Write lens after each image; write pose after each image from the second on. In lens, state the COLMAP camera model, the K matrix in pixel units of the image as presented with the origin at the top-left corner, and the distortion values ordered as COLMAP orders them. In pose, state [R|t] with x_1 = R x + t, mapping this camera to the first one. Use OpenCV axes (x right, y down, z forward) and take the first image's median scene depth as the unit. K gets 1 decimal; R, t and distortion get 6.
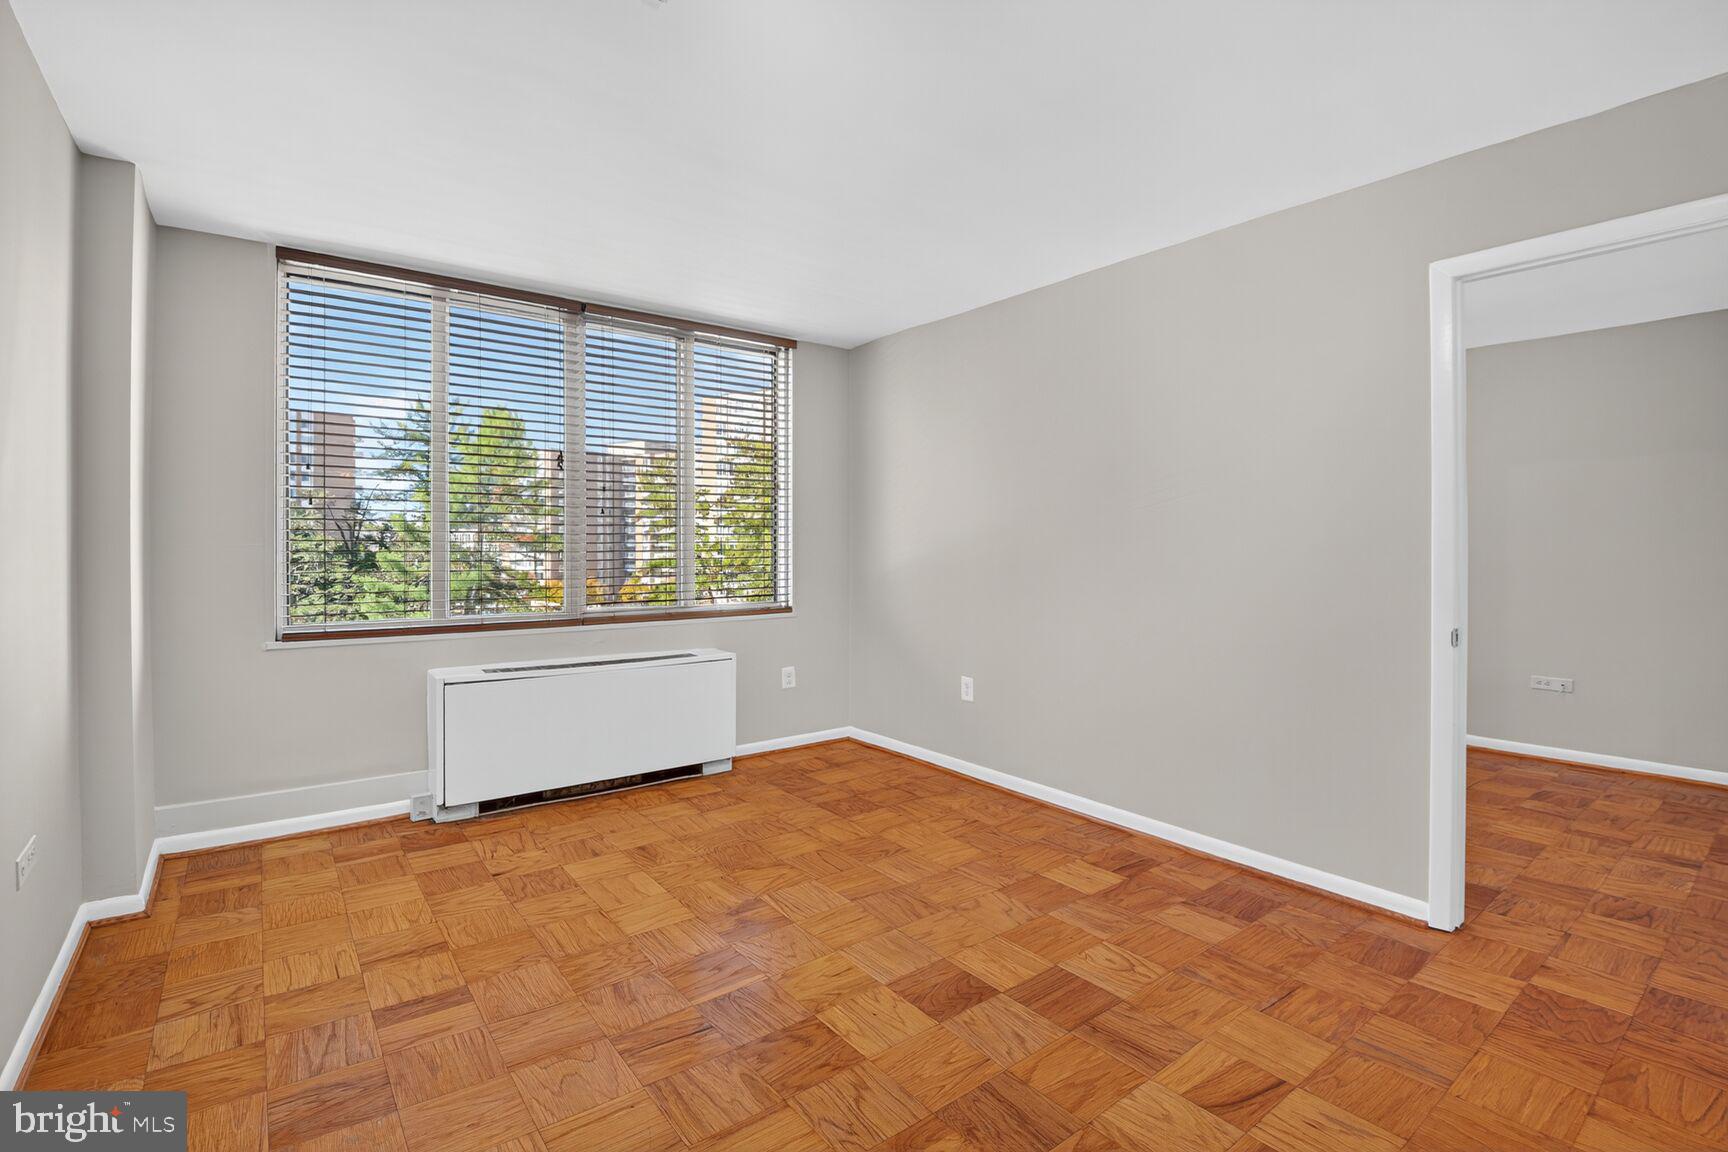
lens RADIAL K [[794.3, 0, 866.4], [0, 794.3, 541.9], [0, 0, 1]] dist [-0.020294, -0.009369]
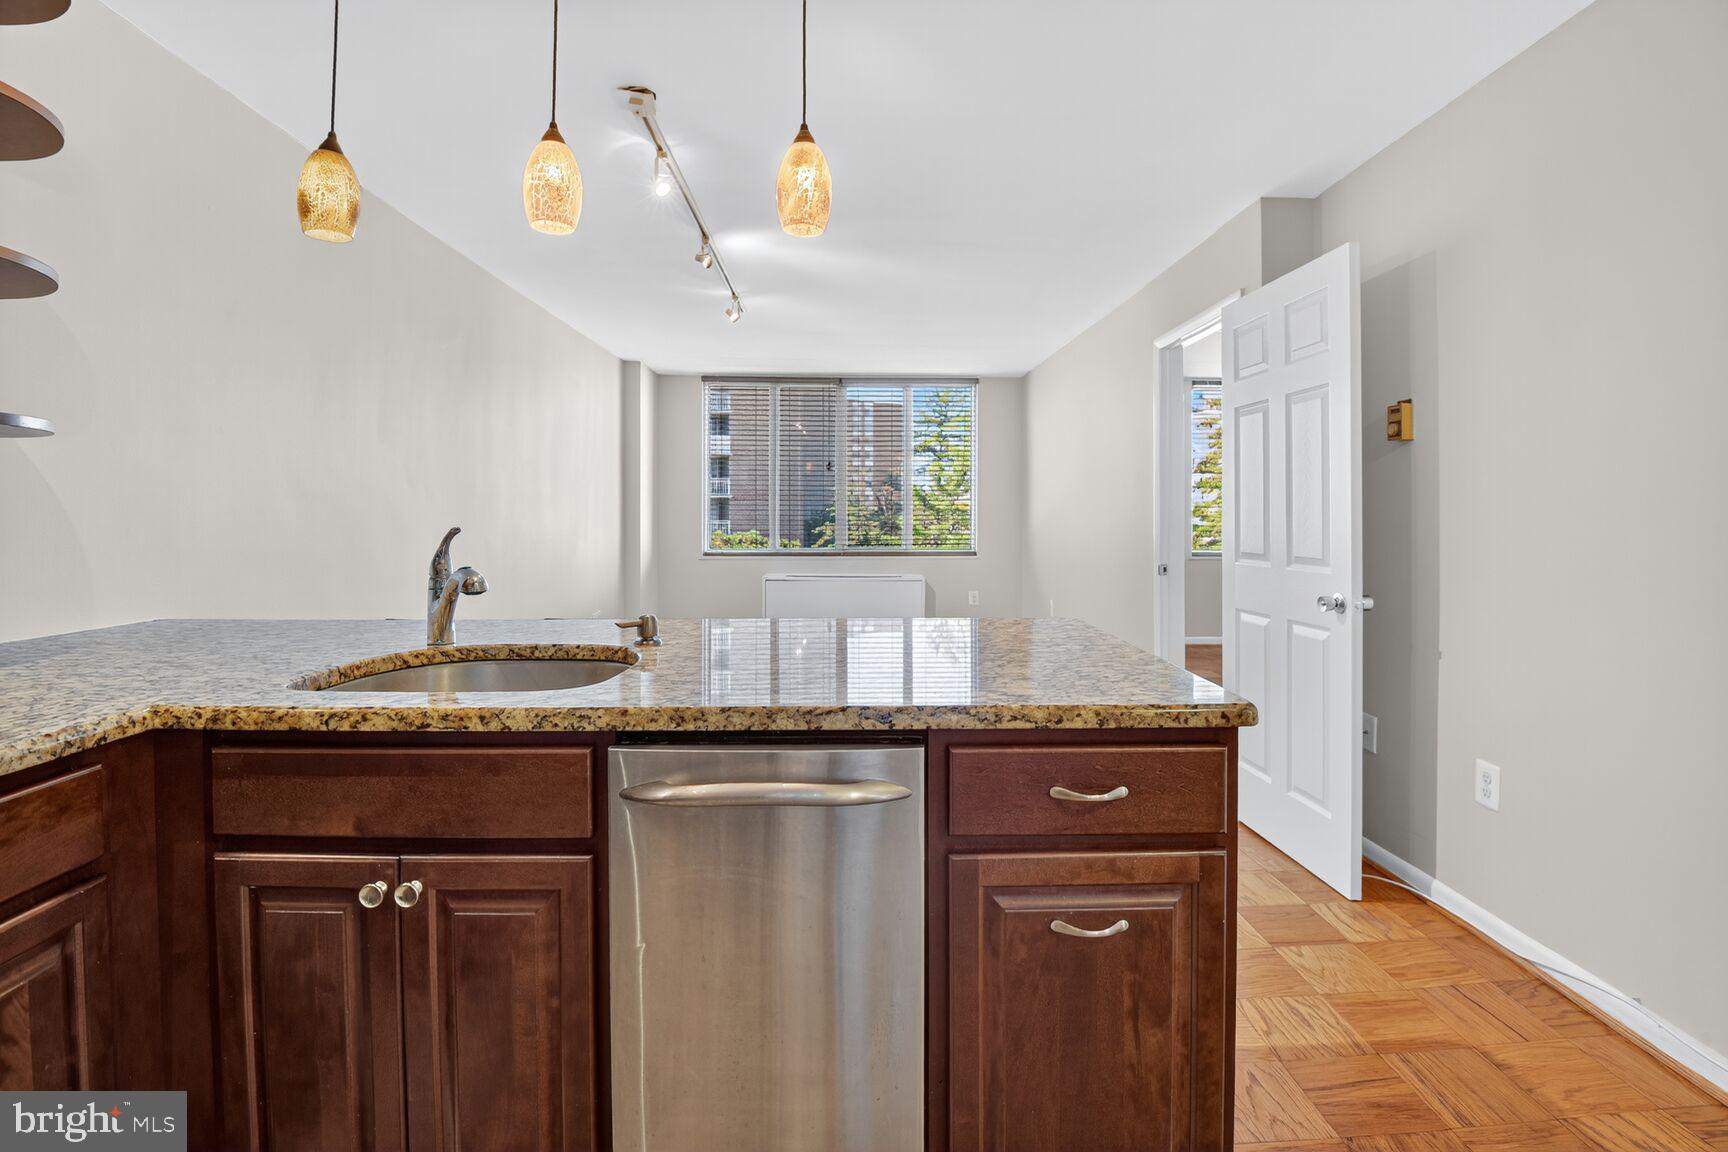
lens RADIAL K [[794.3, 0, 853.3], [0, 794.3, 499.4], [0, 0, 1]] dist [-0.020294, -0.009369]
pose [[0.798267, -0.007867, -0.602253, 1.088059], [0.002084, 0.999945, -0.010300, -0.010324], [0.602301, 0.006967, 0.798239, -0.618825]]
